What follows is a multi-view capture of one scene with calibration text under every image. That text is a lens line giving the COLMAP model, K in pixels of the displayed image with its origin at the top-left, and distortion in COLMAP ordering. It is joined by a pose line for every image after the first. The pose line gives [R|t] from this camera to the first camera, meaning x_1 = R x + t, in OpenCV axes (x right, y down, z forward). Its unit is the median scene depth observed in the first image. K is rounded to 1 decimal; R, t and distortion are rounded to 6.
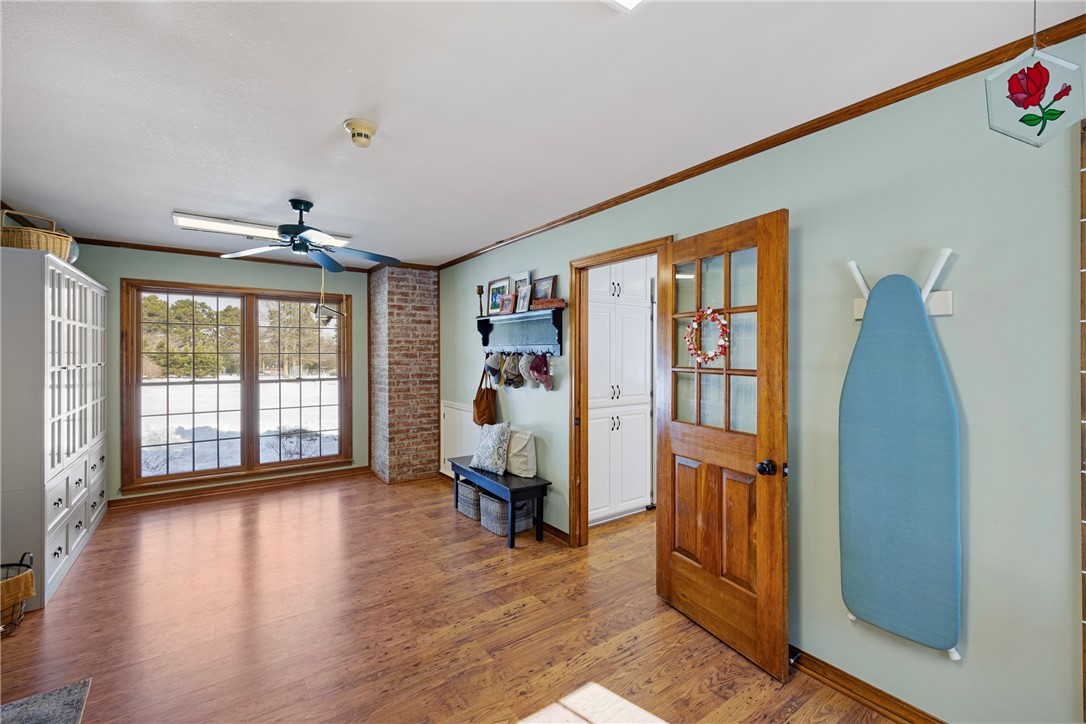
lens RADIAL K [[464.2, 0, 549.1], [0, 464.2, 360.5], [0, 0, 1]] dist [0.000738, -0.000016]
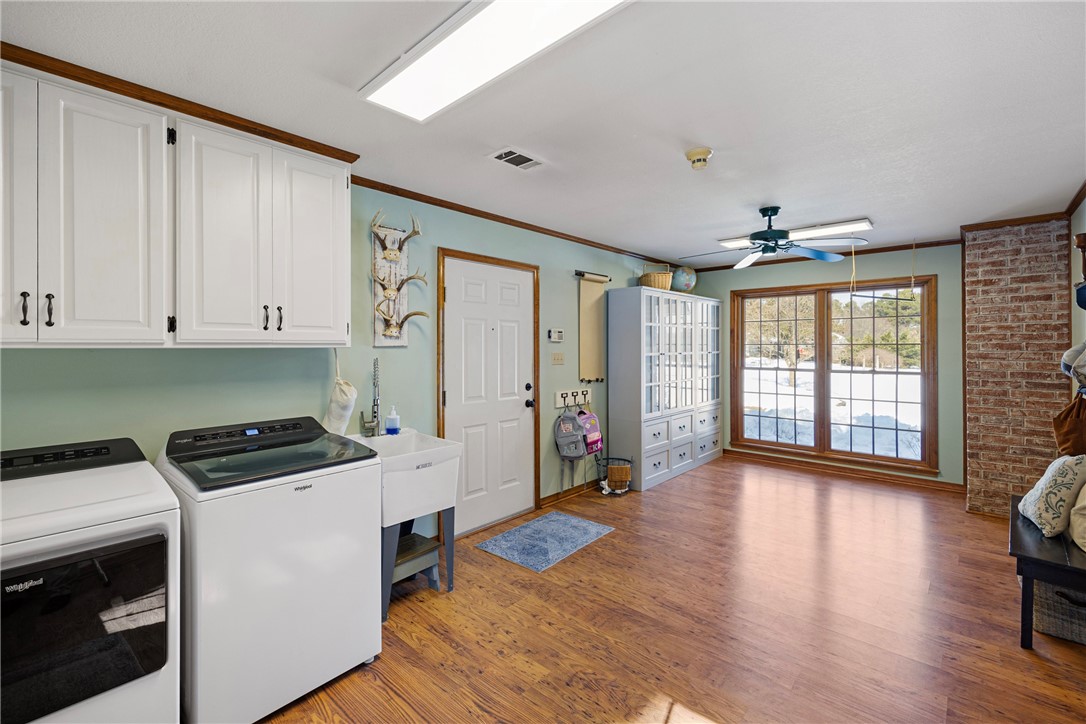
lens RADIAL K [[464.2, 0, 549.1], [0, 464.2, 360.5], [0, 0, 1]] dist [0.000738, -0.000016]
pose [[0.207968, 0.029948, -0.977677, 0.268606], [-0.009628, 0.999545, 0.028569, -0.002921], [0.978088, 0.003472, 0.208162, 0.151453]]
